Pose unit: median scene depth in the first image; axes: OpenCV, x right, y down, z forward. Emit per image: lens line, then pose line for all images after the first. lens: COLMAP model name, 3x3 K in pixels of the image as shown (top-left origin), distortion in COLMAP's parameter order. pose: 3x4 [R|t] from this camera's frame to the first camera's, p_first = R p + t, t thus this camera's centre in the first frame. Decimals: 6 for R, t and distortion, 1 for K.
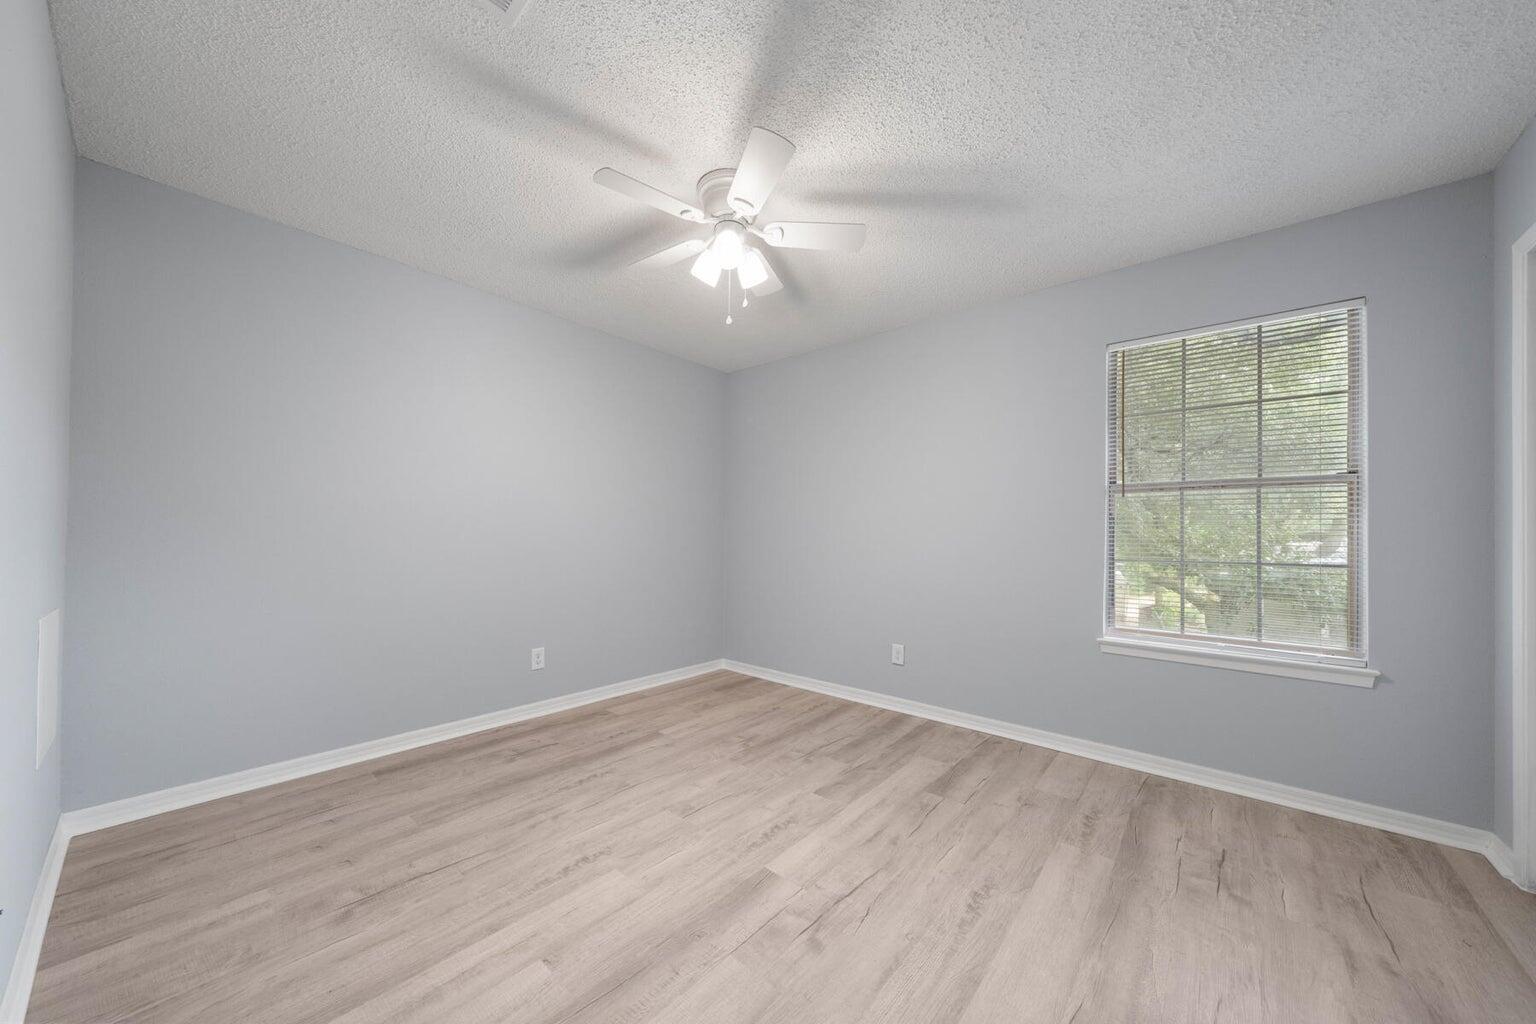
lens RADIAL K [[531.7, 0, 755.0], [0, 531.7, 510.9], [0, 0, 1]] dist [-0.000931, 0.000053]
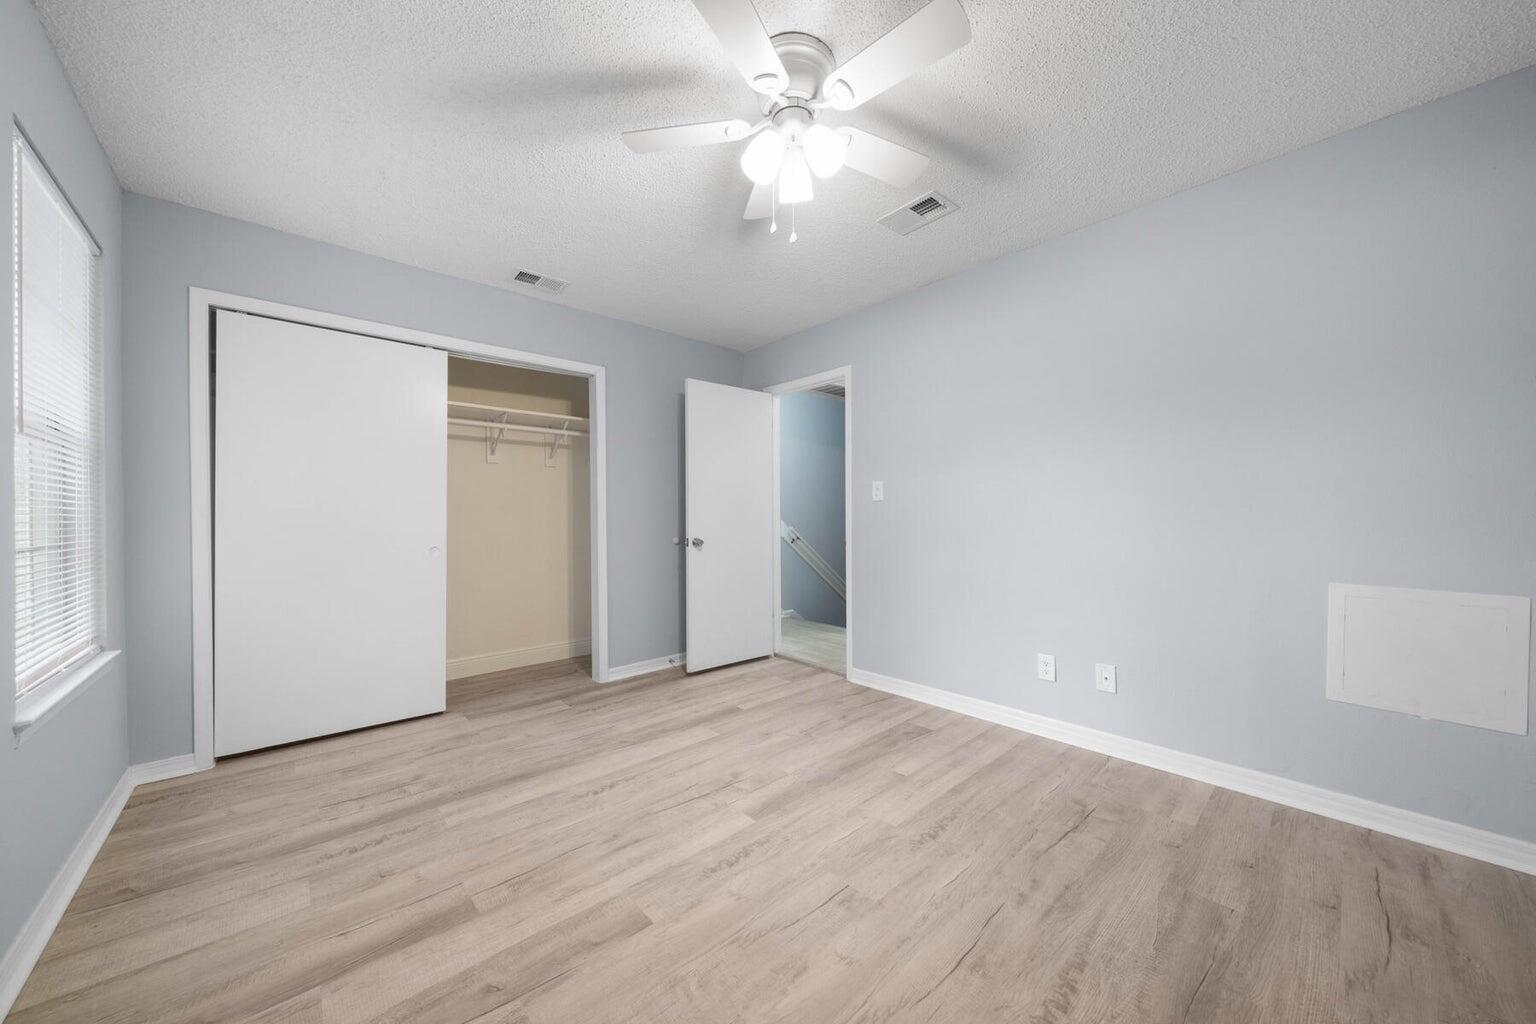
lens RADIAL K [[531.7, 0, 755.0], [0, 531.7, 510.9], [0, 0, 1]] dist [-0.000931, 0.000053]
pose [[-0.992091, -0.005315, 0.125406, -0.098165], [-0.012281, 0.998420, -0.054840, 0.088540], [-0.124916, -0.055946, -0.990589, 1.856653]]
